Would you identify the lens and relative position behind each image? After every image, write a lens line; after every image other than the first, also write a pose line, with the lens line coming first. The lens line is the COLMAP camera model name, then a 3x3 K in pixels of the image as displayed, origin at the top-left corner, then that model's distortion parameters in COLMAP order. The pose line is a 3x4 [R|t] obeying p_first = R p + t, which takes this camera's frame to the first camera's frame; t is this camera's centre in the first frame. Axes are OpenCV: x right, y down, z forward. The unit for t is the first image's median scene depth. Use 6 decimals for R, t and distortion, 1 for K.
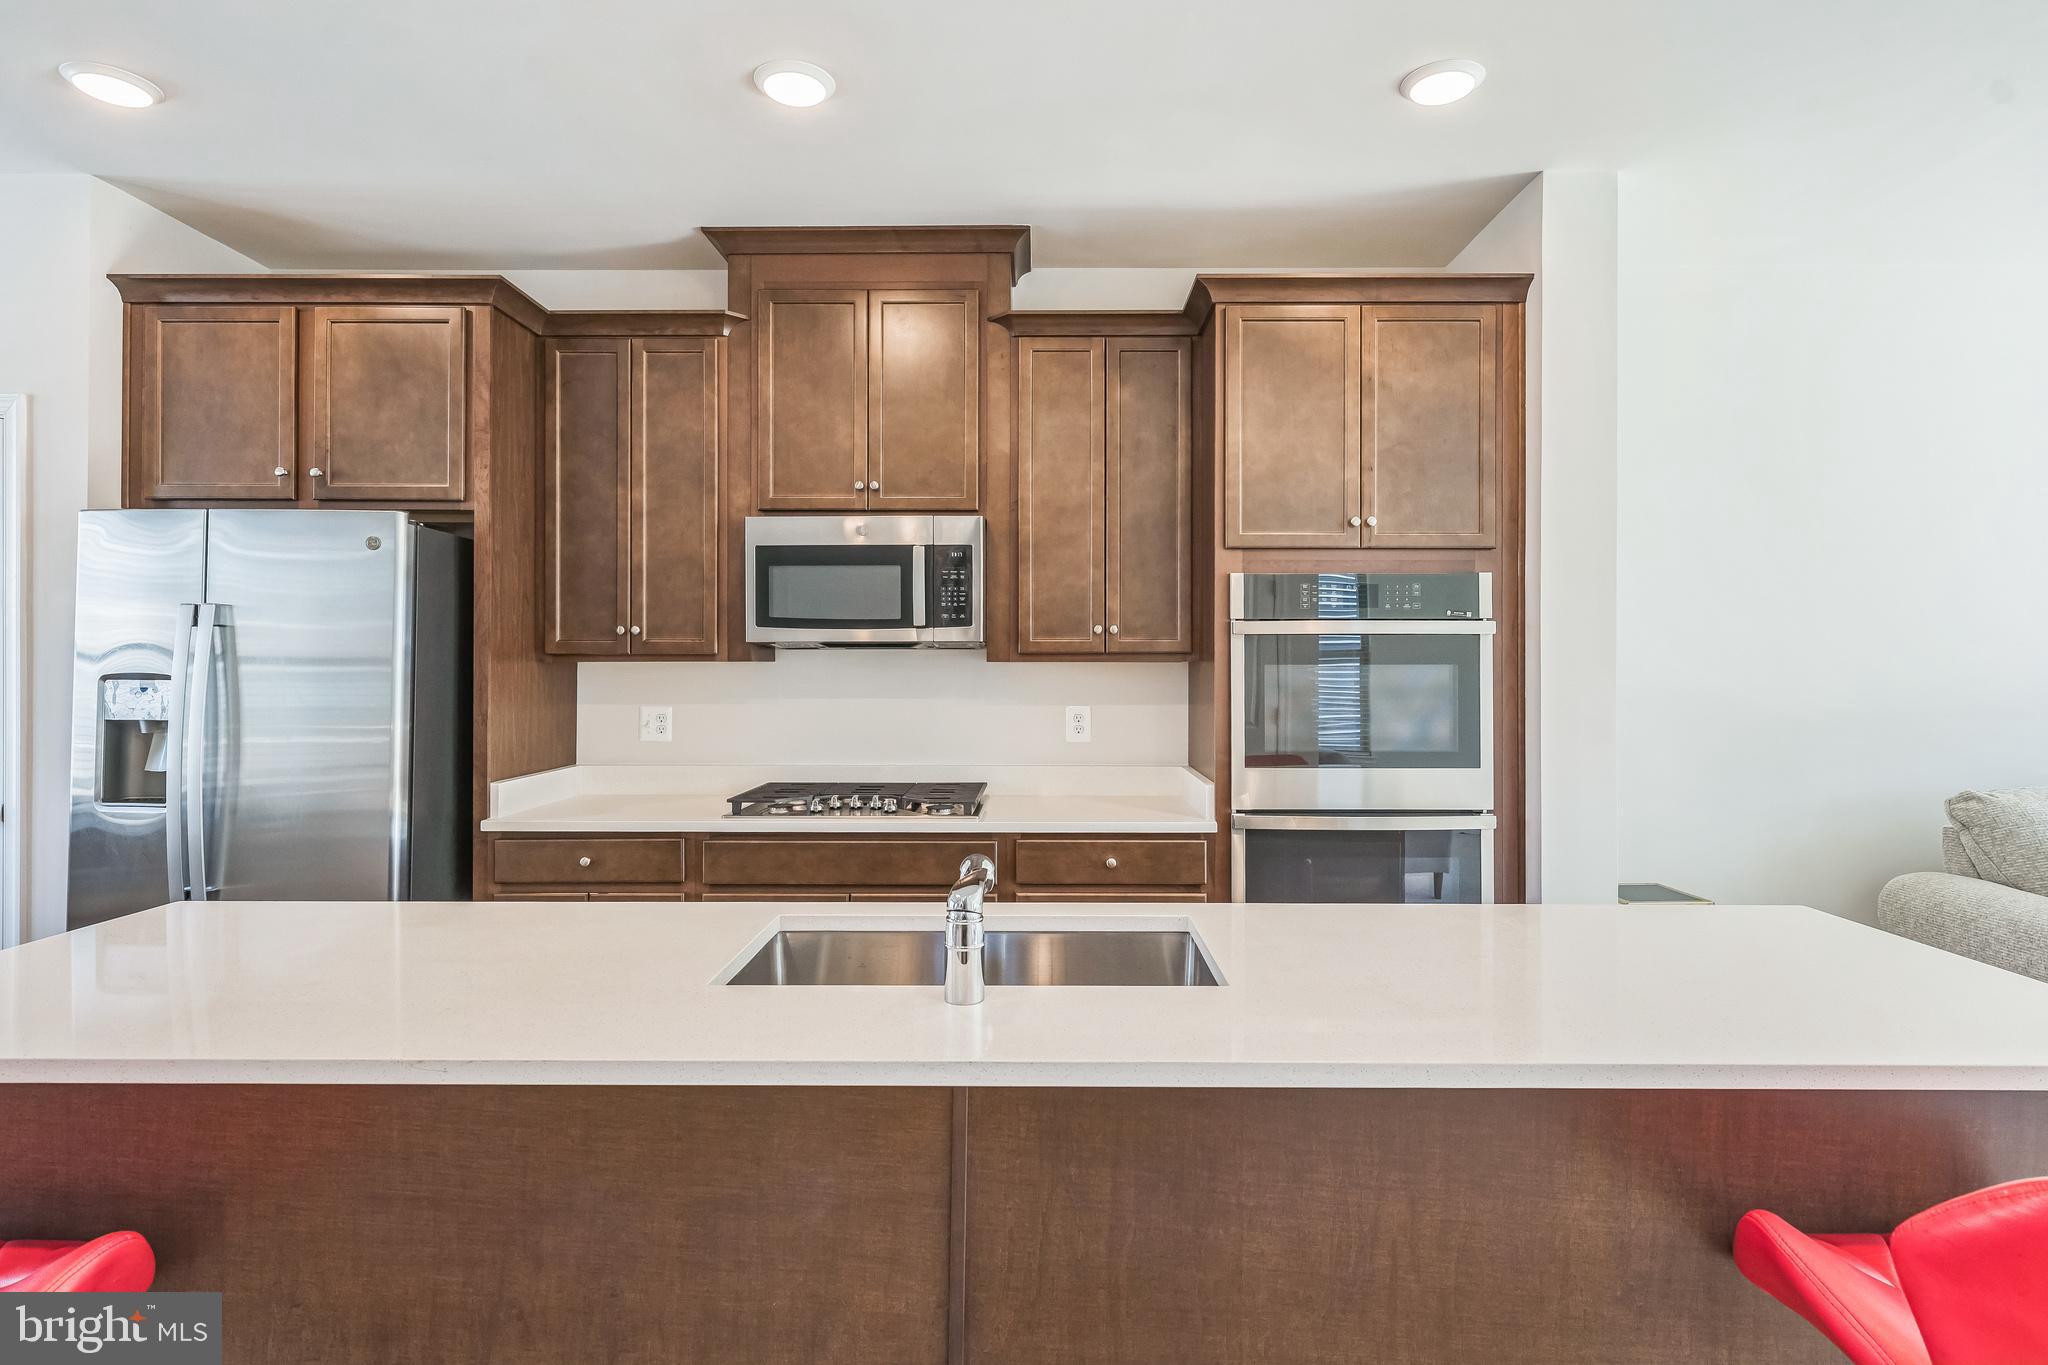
lens RADIAL K [[1068.9, 0, 1033.4], [0, 1068.9, 658.7], [0, 0, 1]] dist [-0.001030, 0.000165]
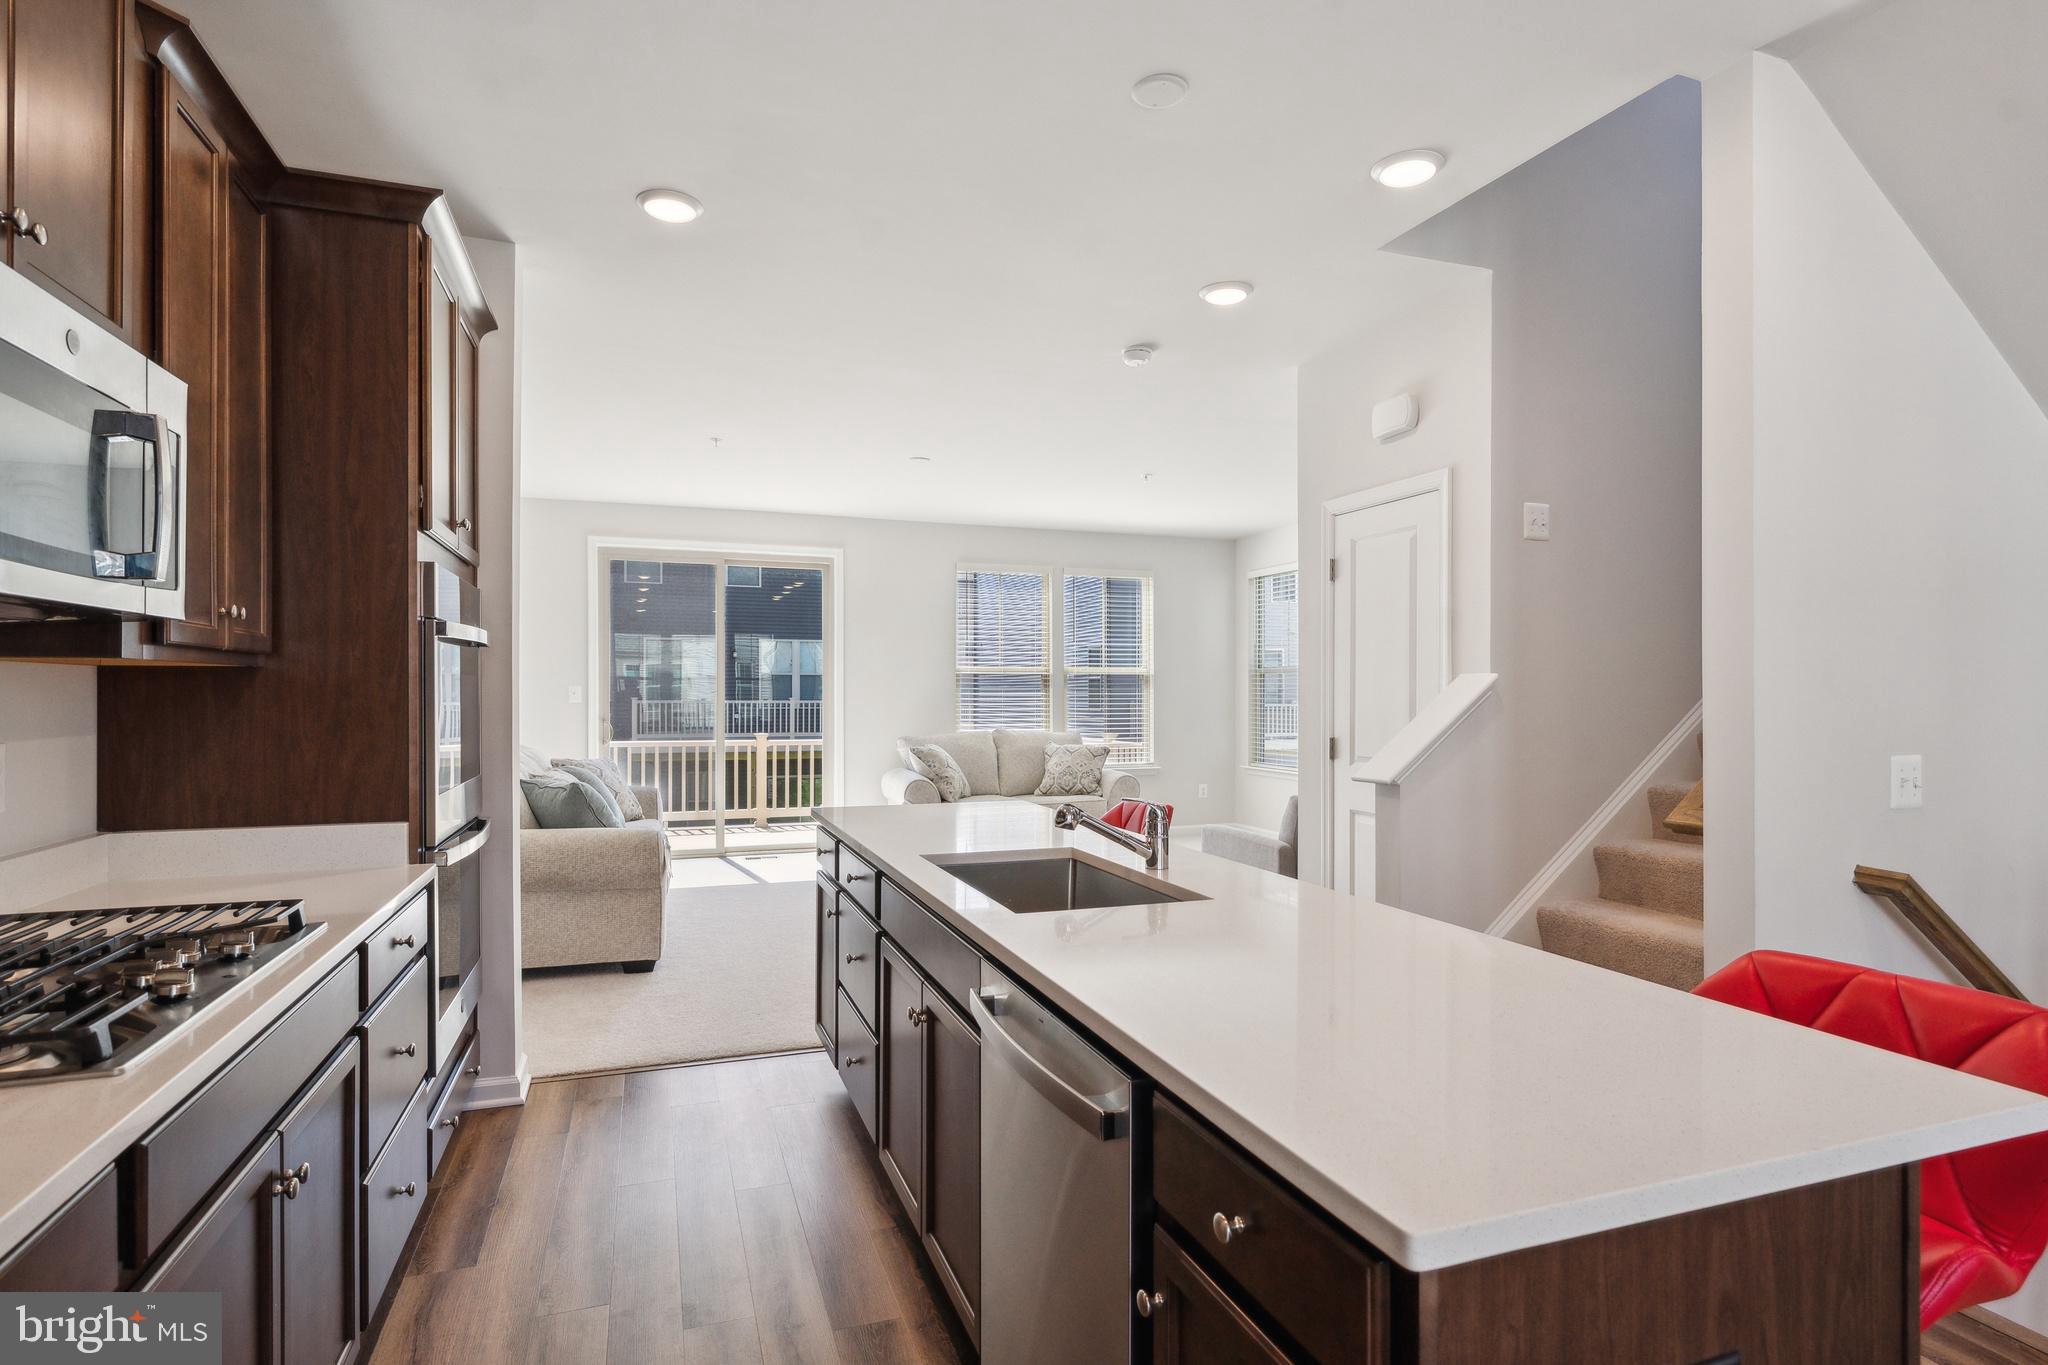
lens RADIAL K [[1055.0, 0, 1053.1], [0, 1055.0, 694.6], [0, 0, 1]] dist [0.001565, 0.000235]
pose [[-0.350628, -0.000665, 0.936515, -0.698743], [-0.003994, 0.999992, -0.000785, 0.019756], [-0.936506, -0.004016, -0.350628, 0.775439]]
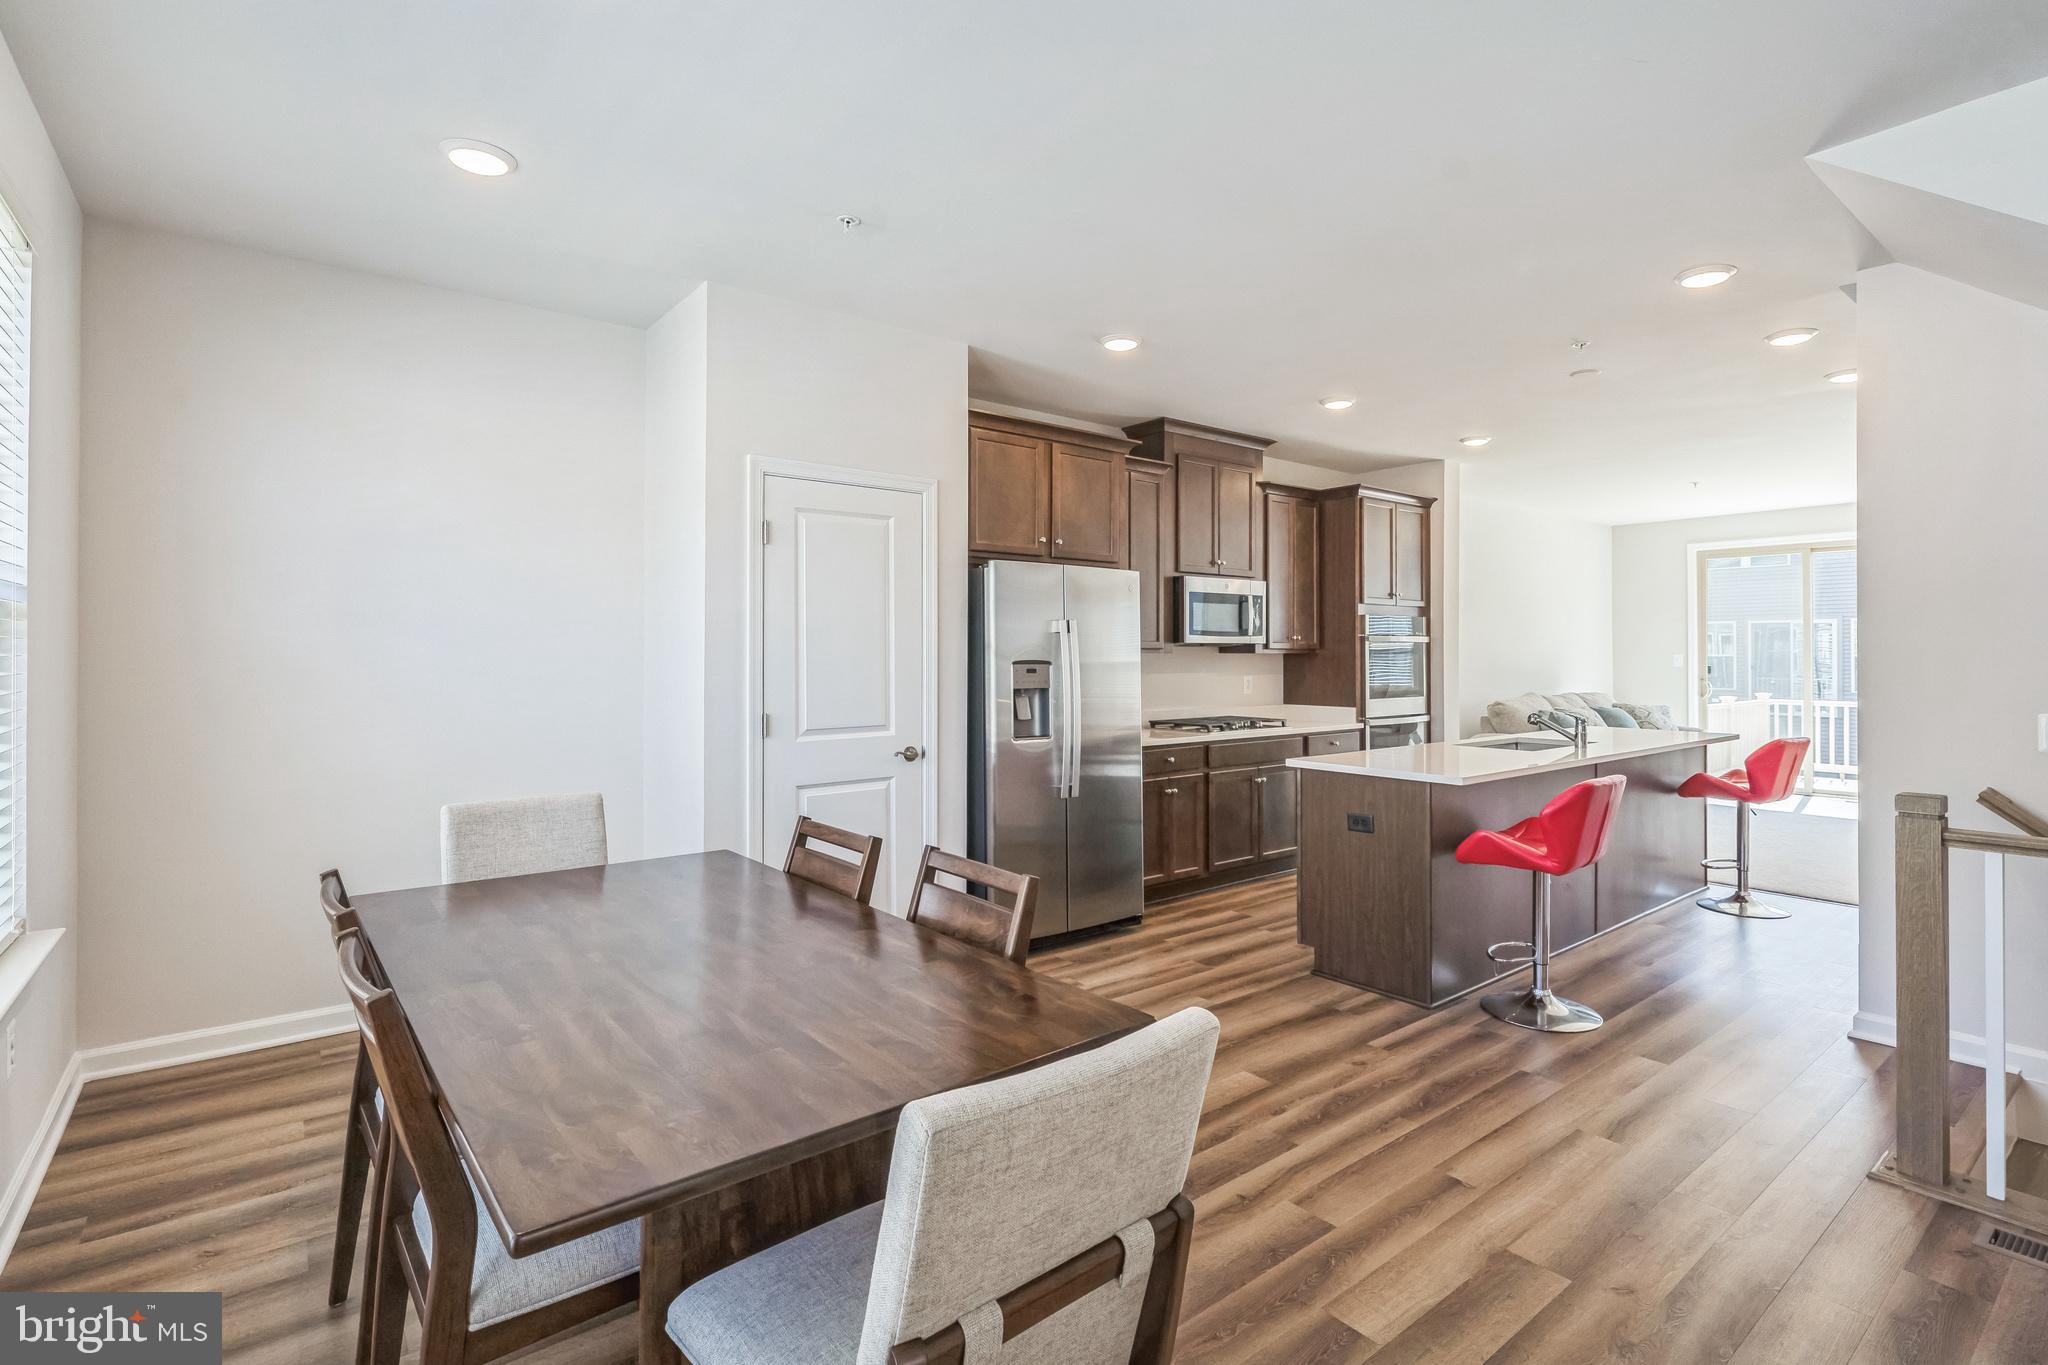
lens RADIAL K [[962.6, 0, 1020.5], [0, 962.6, 650.4], [0, 0, 1]] dist [-0.000308, -0.000120]
pose [[0.783470, 0.001371, 0.621428, -1.558297], [0.000419, 0.999996, -0.002734, 0.002050], [-0.621429, 0.002402, 0.783467, -0.147589]]
